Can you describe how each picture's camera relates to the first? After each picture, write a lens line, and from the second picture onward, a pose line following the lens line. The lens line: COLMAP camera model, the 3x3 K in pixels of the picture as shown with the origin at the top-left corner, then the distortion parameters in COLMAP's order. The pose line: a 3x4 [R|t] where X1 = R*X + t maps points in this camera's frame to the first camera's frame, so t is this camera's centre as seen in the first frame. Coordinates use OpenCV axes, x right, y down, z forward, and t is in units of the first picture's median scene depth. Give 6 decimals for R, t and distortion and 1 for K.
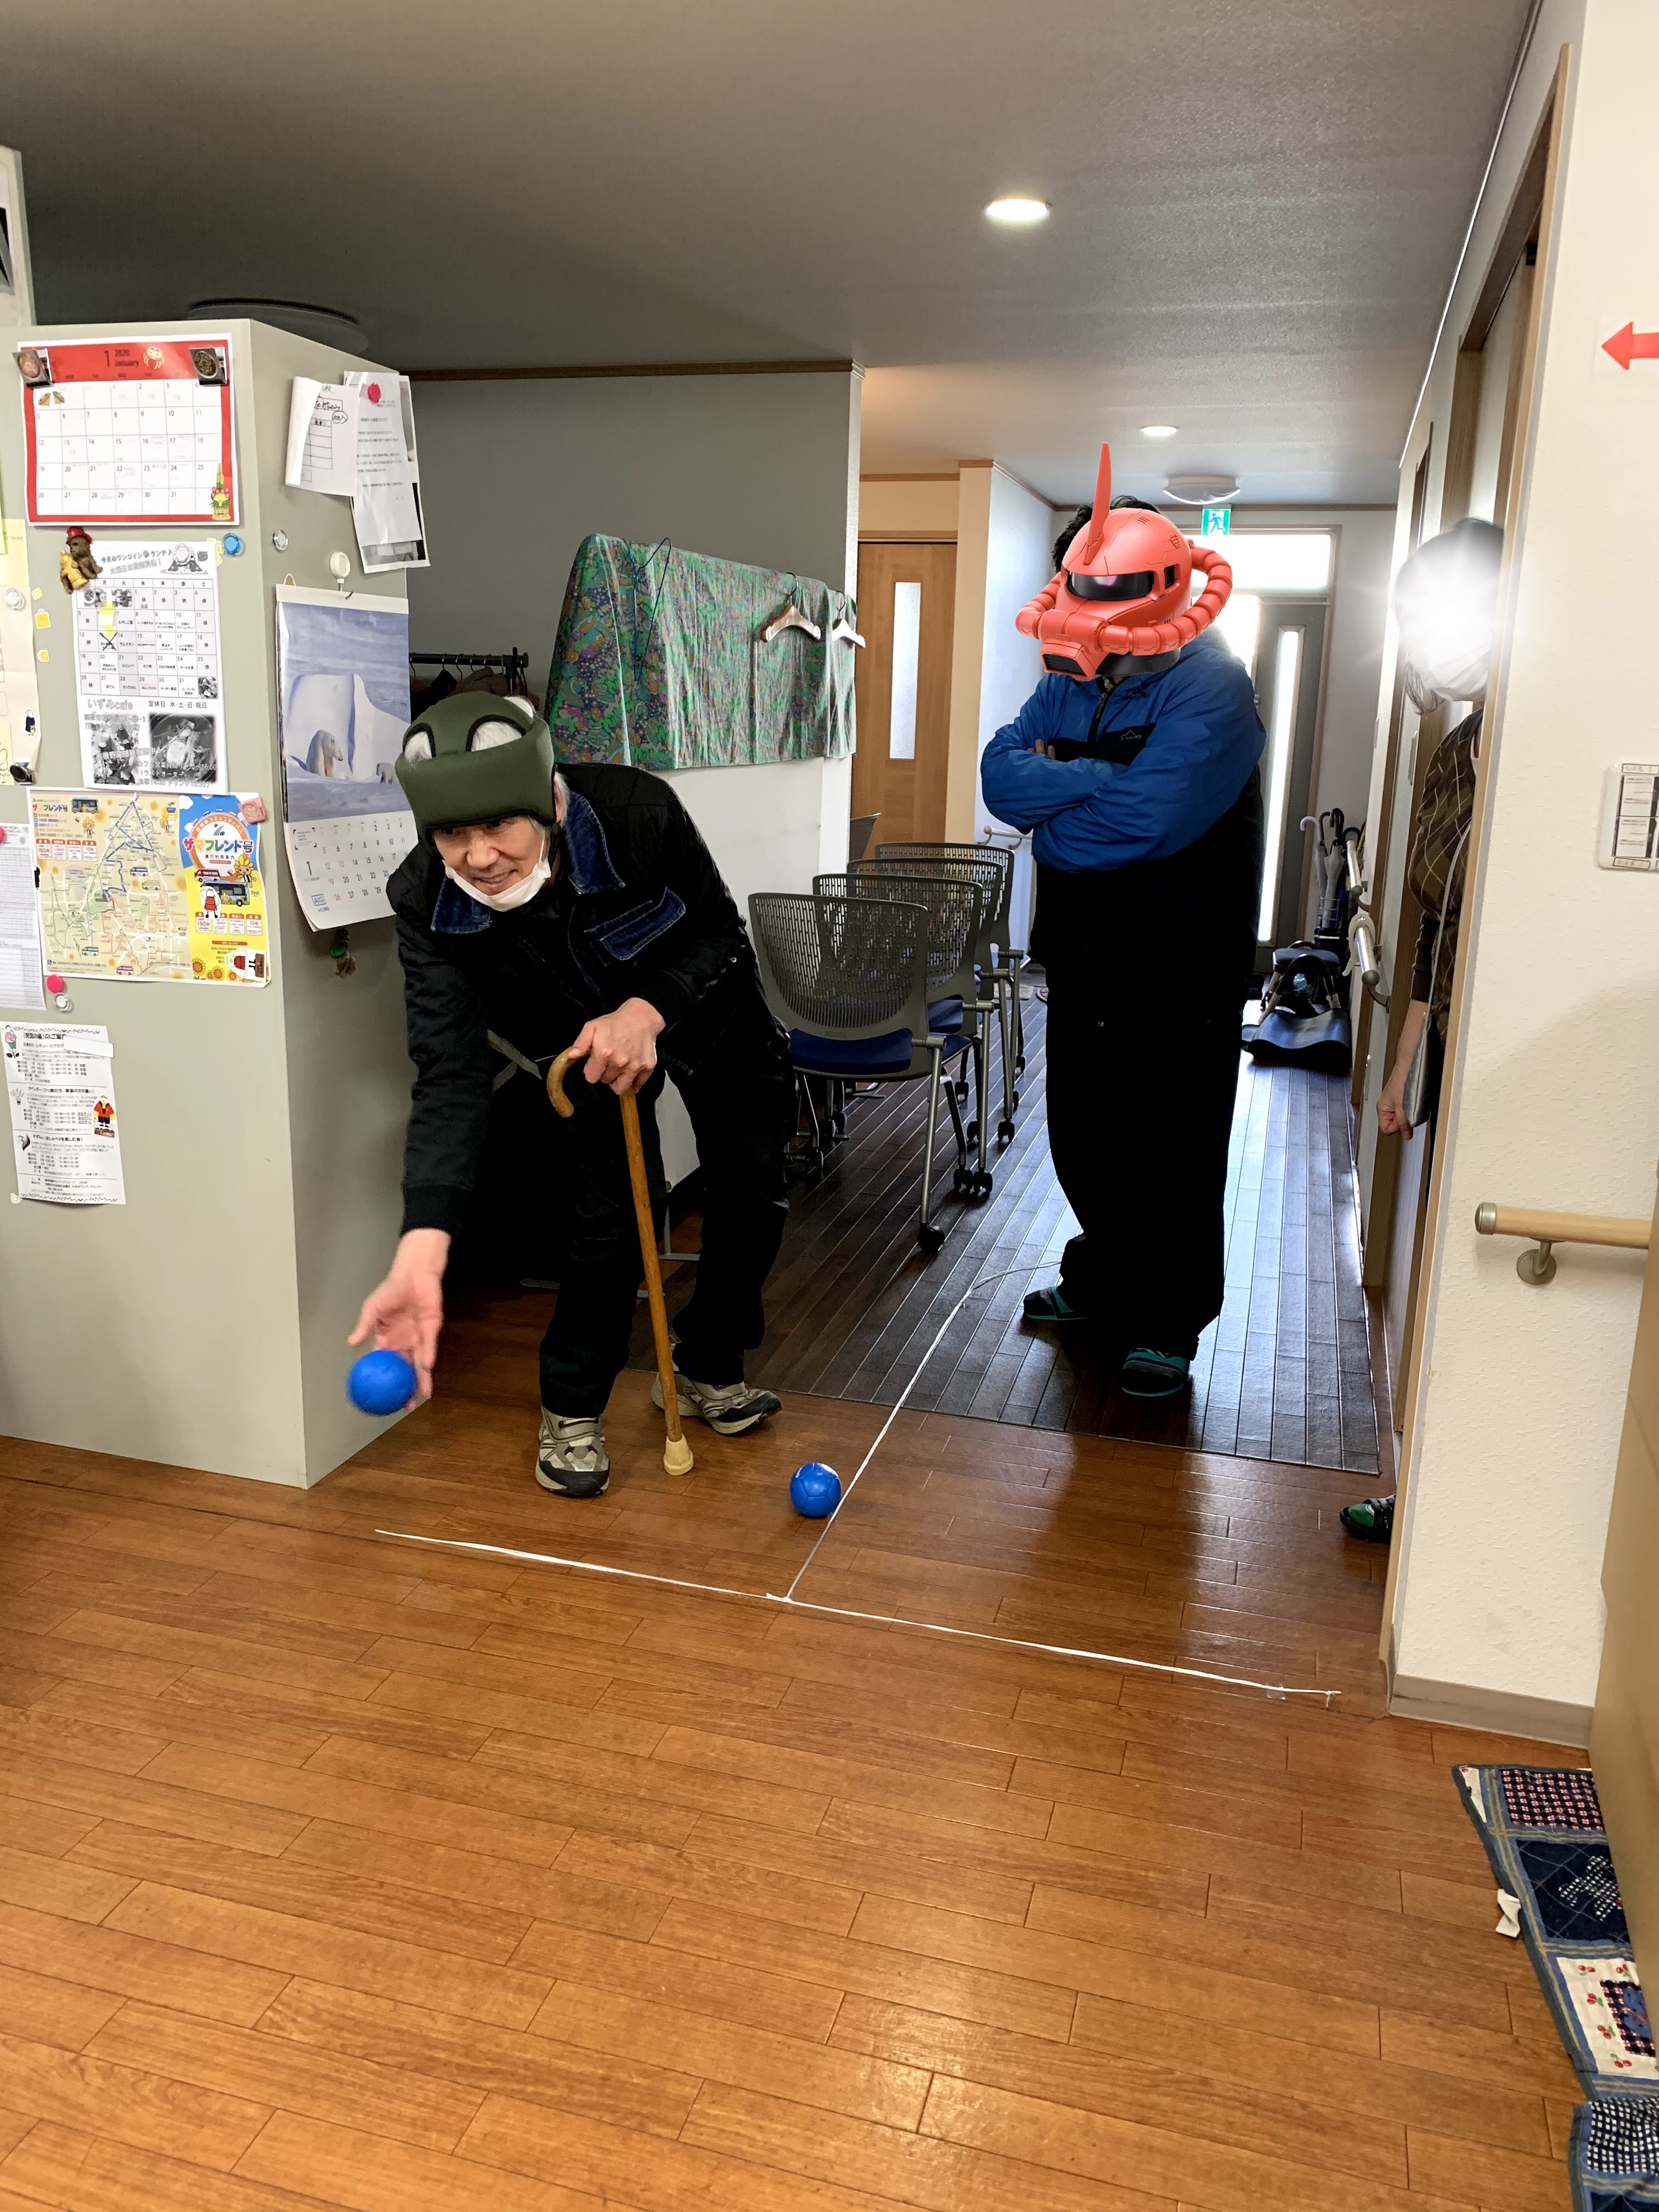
lens RADIAL K [[1758.9, 0, 769.6], [0, 1758.9, 1085.5], [0, 0, 1]] dist [0.034338, -0.005458]
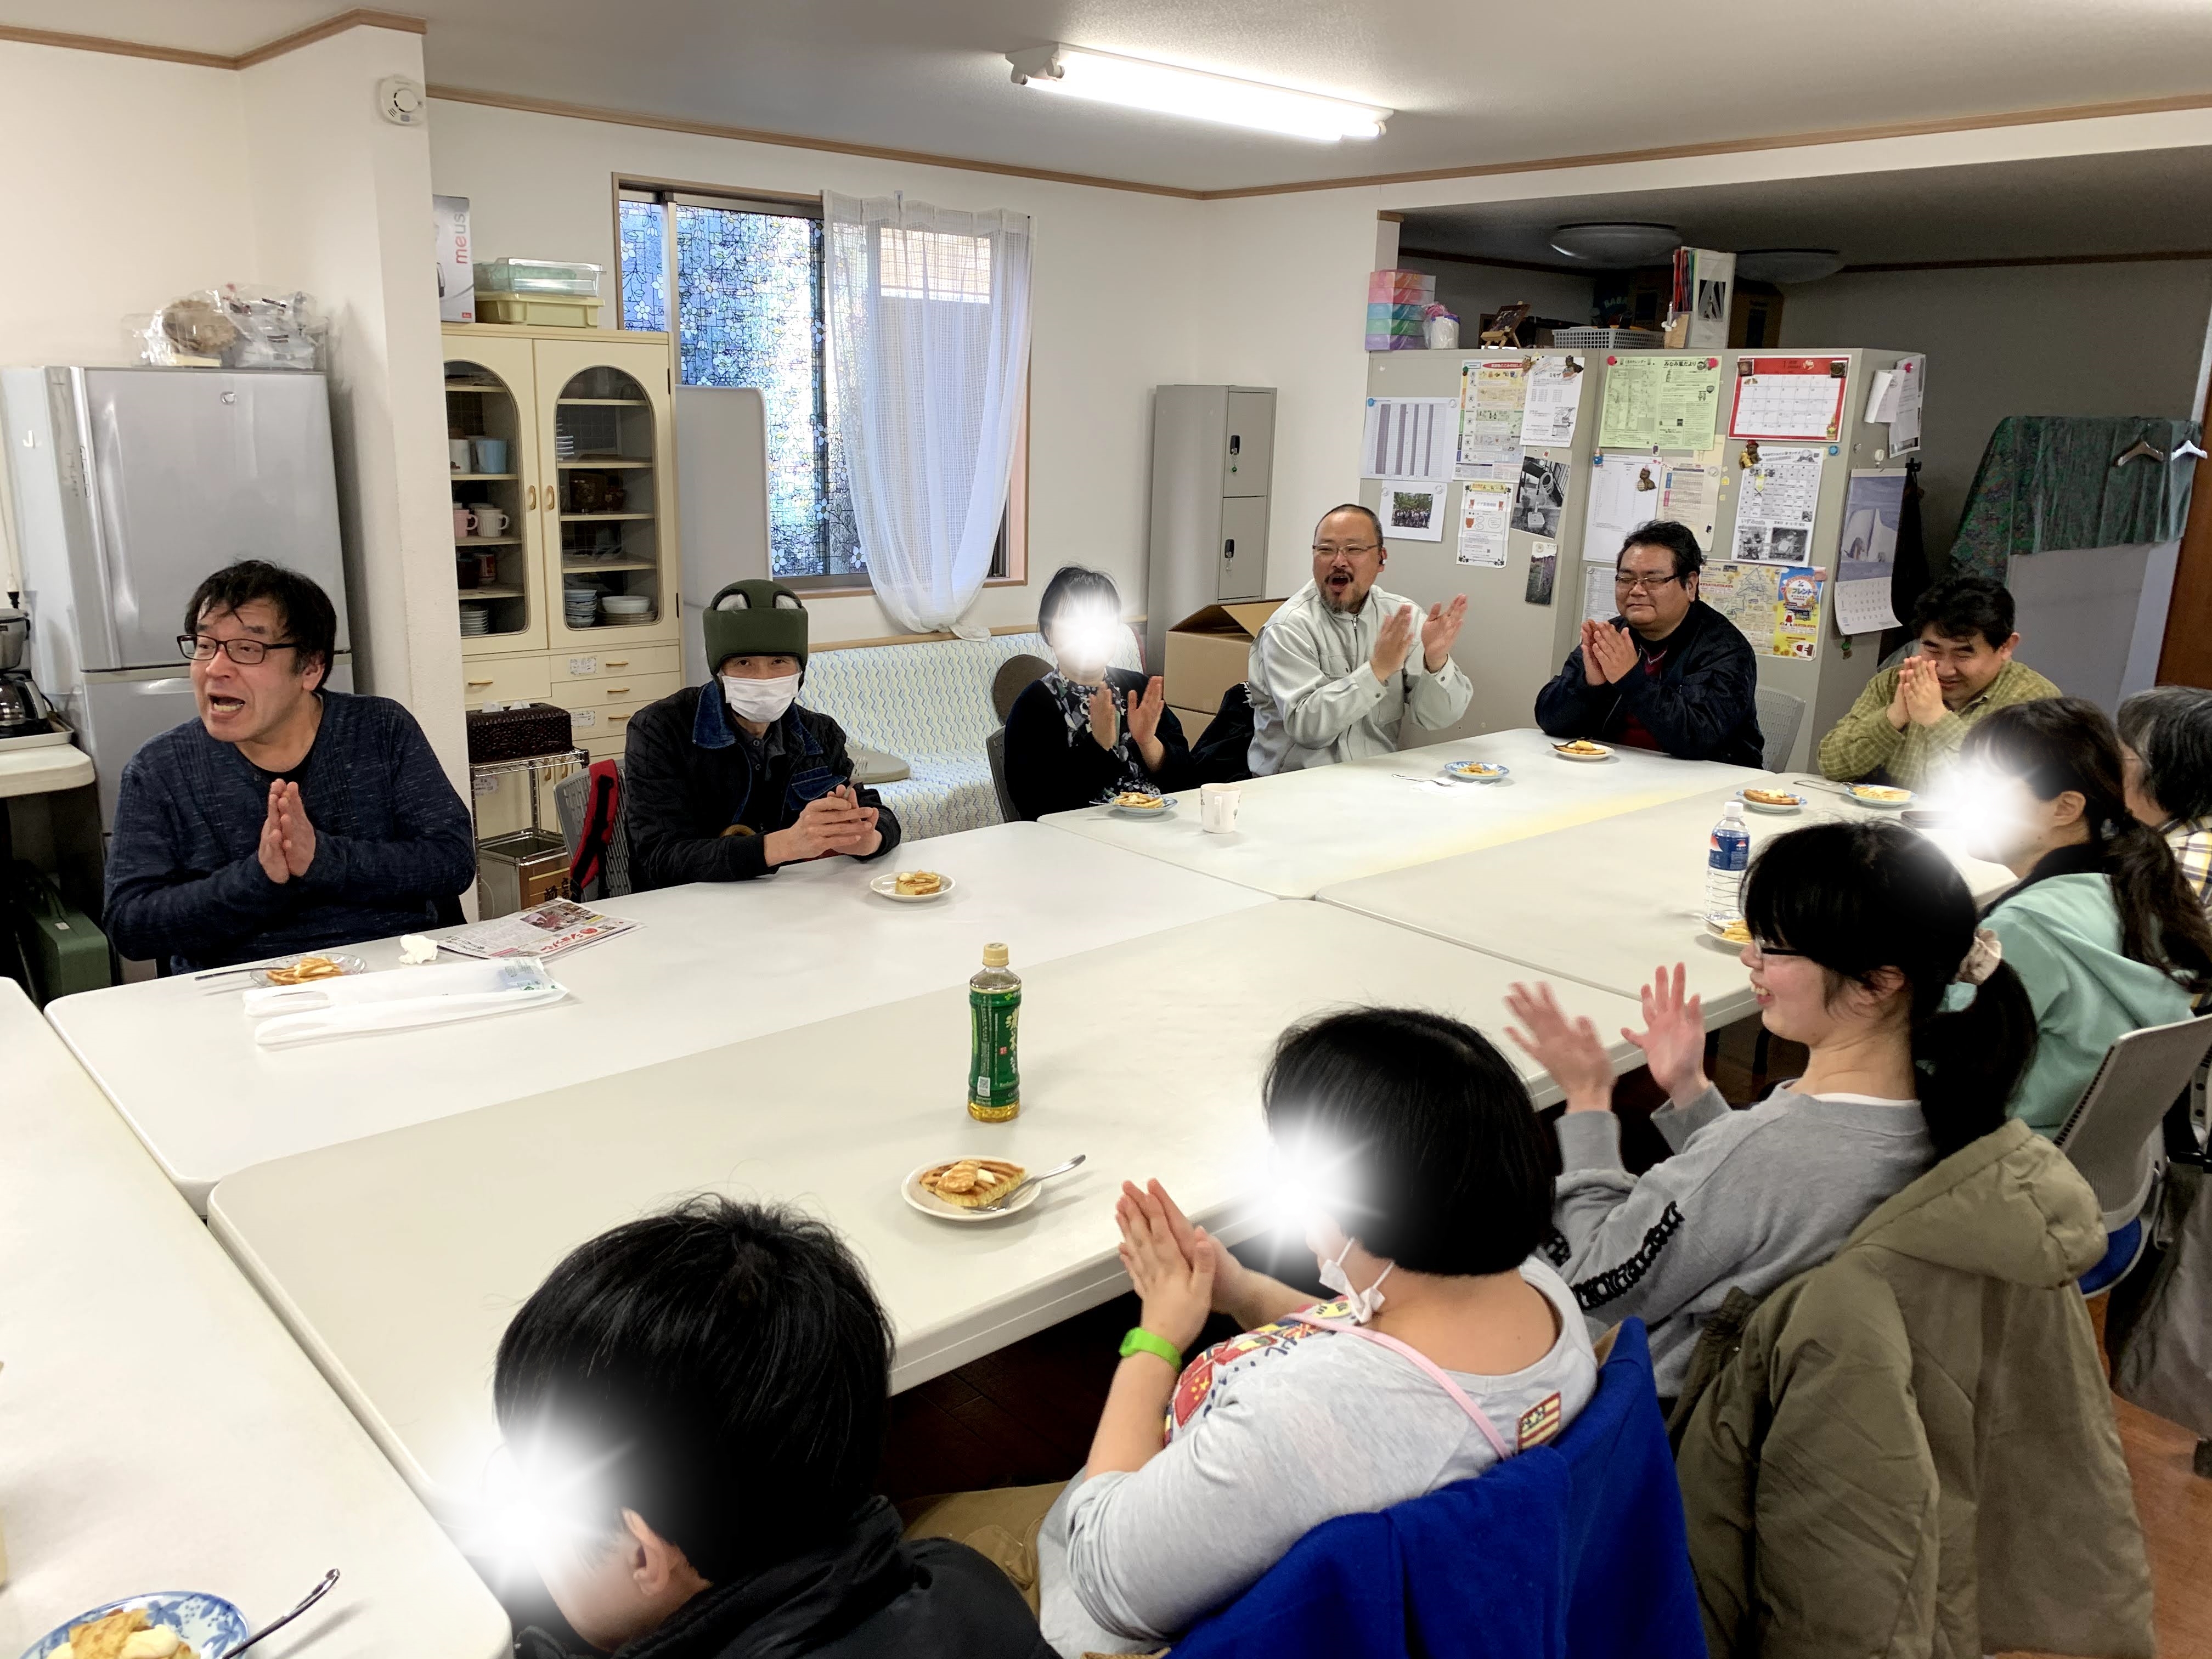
lens RADIAL K [[1782.0, 0, 1106.0], [0, 1782.0, 829.5], [0, 0, 1]] dist [0.047863, -0.005193]
pose [[0.879959, 0.118979, -0.459908, -0.023526], [-0.115667, 0.992654, 0.035490, 0.161924], [0.460752, 0.021966, 0.887257, -1.245323]]
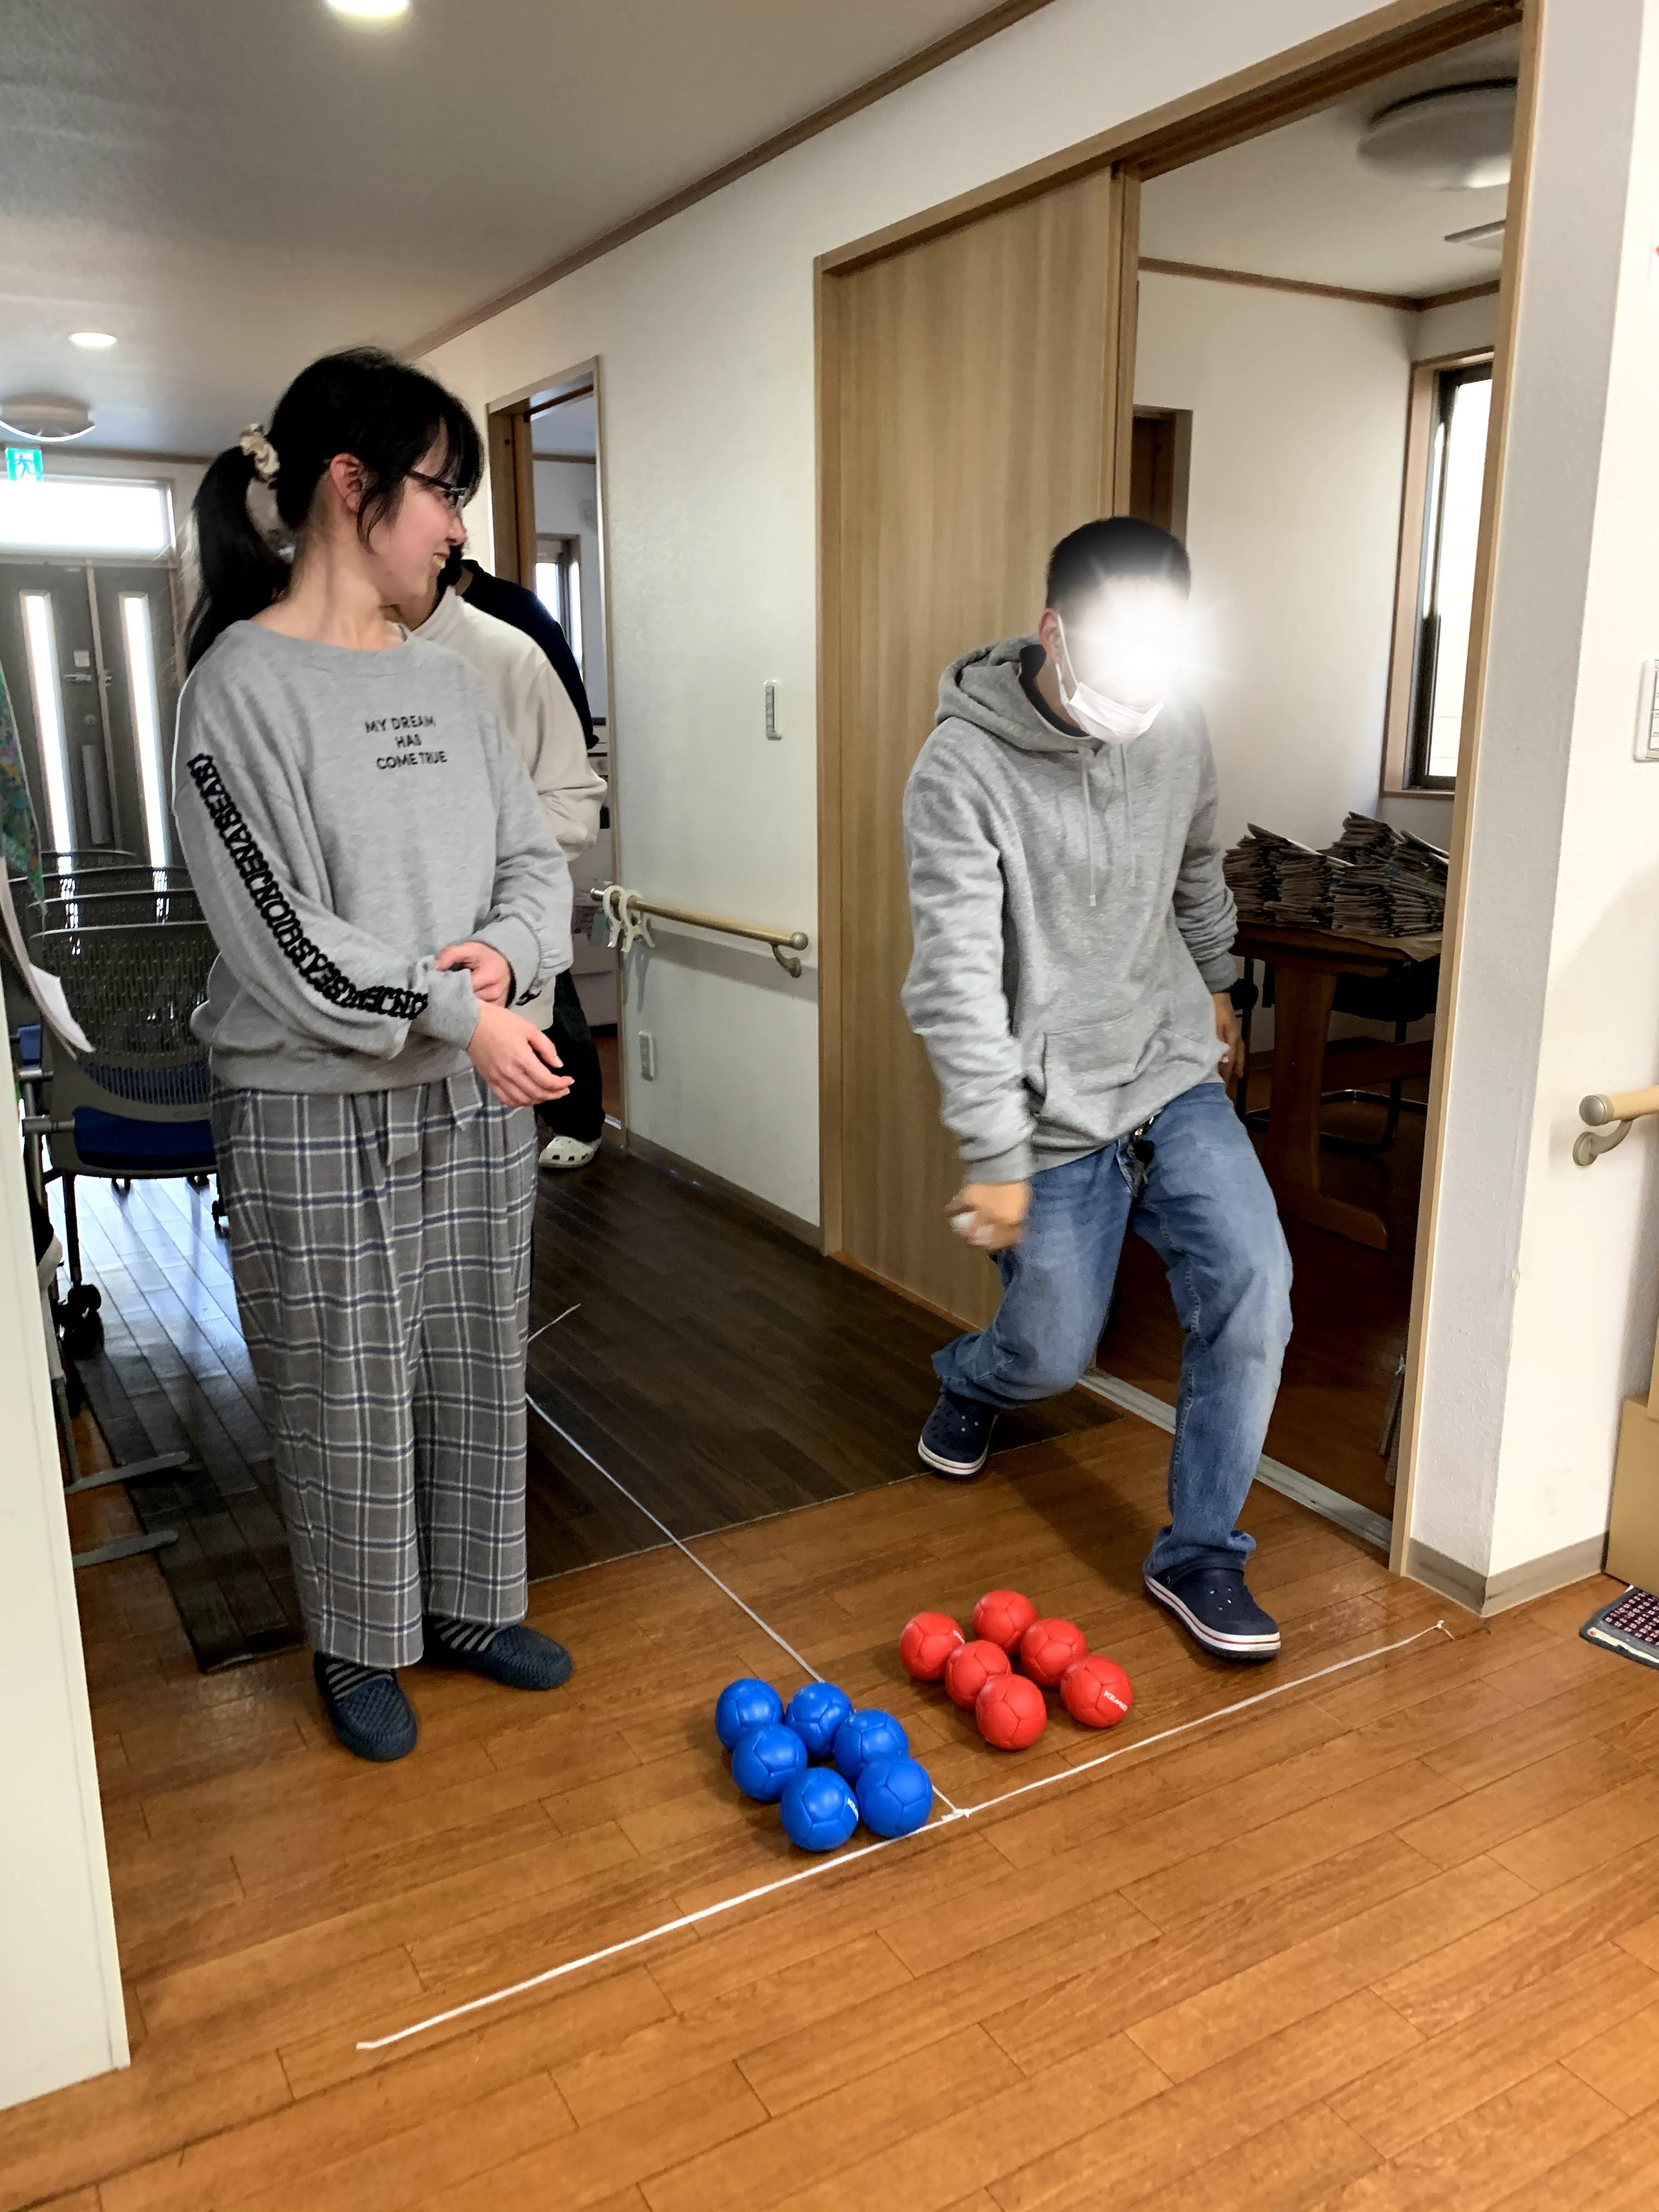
lens RADIAL K [[1747.0, 0, 884.5], [0, 1747.0, 1134.2], [0, 0, 1]] dist [0.007523, 0.002260]
pose [[0.669000, -0.207104, 0.713826, -0.470983], [0.182946, 0.976731, 0.111923, -0.079417], [-0.720396, 0.055716, 0.691322, 0.470935]]
